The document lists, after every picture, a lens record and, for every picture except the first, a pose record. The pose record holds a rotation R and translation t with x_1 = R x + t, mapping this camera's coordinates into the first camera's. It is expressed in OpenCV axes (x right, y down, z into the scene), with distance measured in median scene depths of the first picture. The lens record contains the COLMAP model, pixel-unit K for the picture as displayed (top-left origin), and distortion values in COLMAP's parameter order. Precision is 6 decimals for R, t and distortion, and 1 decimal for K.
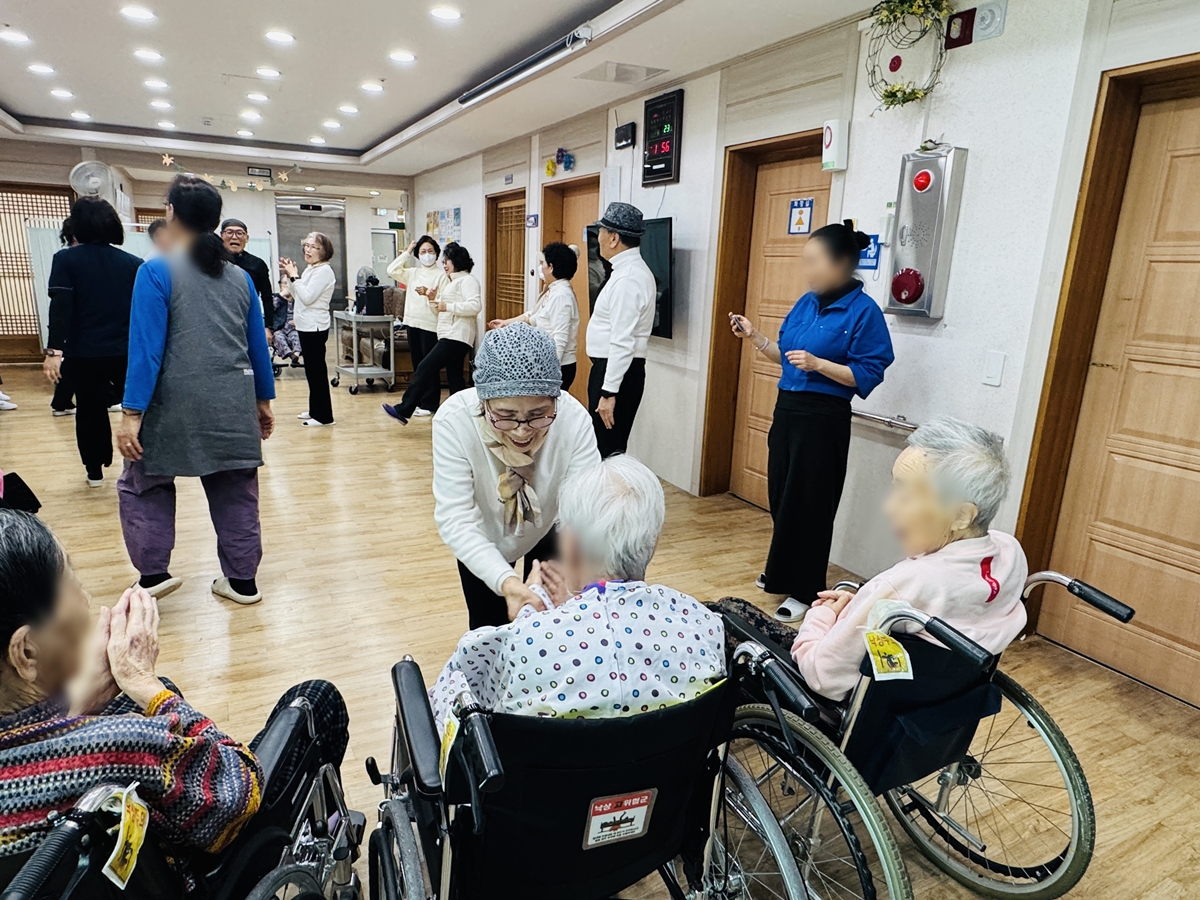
lens RADIAL K [[744.7, 0, 590.3], [0, 744.7, 456.8], [0, 0, 1]] dist [-0.004259, 0.005856]
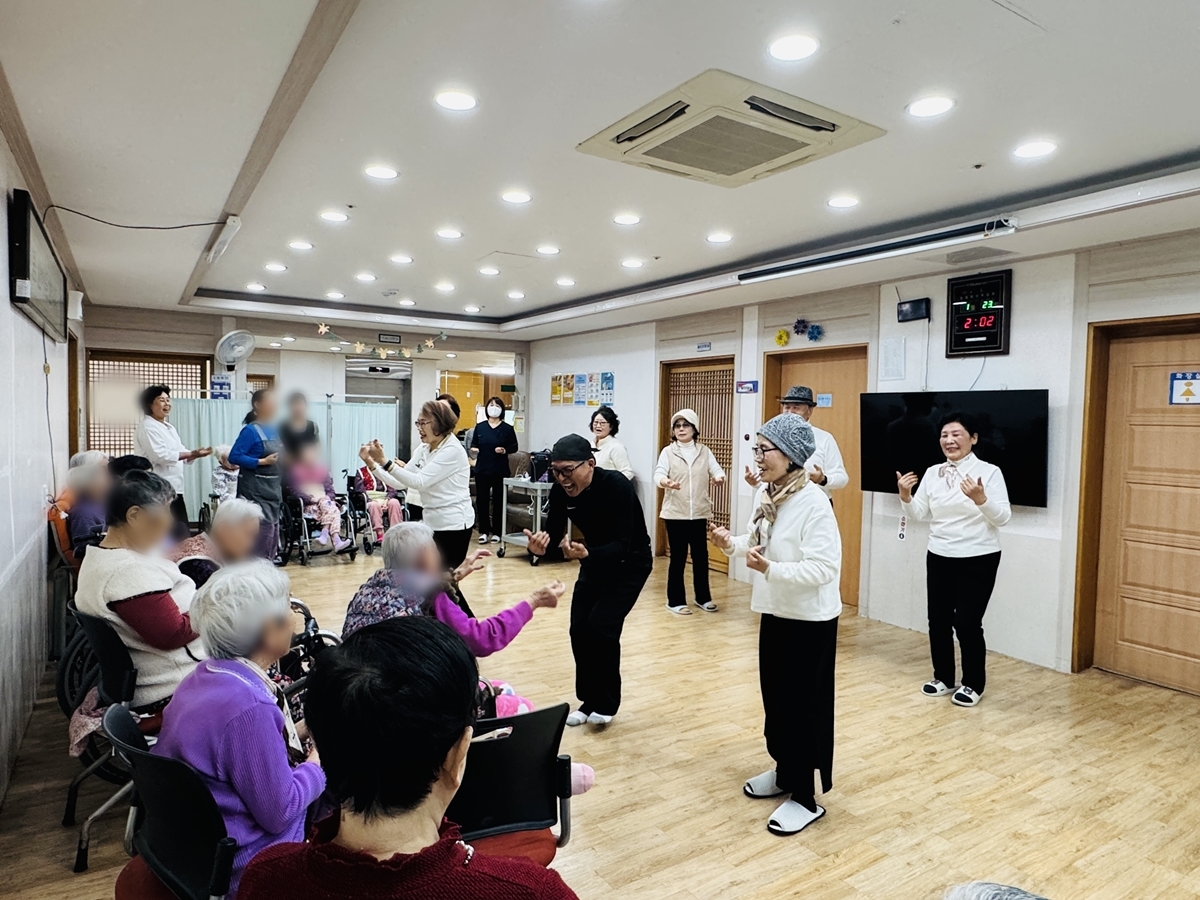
lens RADIAL K [[744.7, 0, 597.5], [0, 744.7, 452.3], [0, 0, 1]] dist [-0.004259, 0.005856]
pose [[0.995181, -0.021694, 0.095626, -0.515251], [0.040300, 0.979537, -0.197188, -0.056898], [-0.089392, 0.200092, 0.975691, 0.080689]]
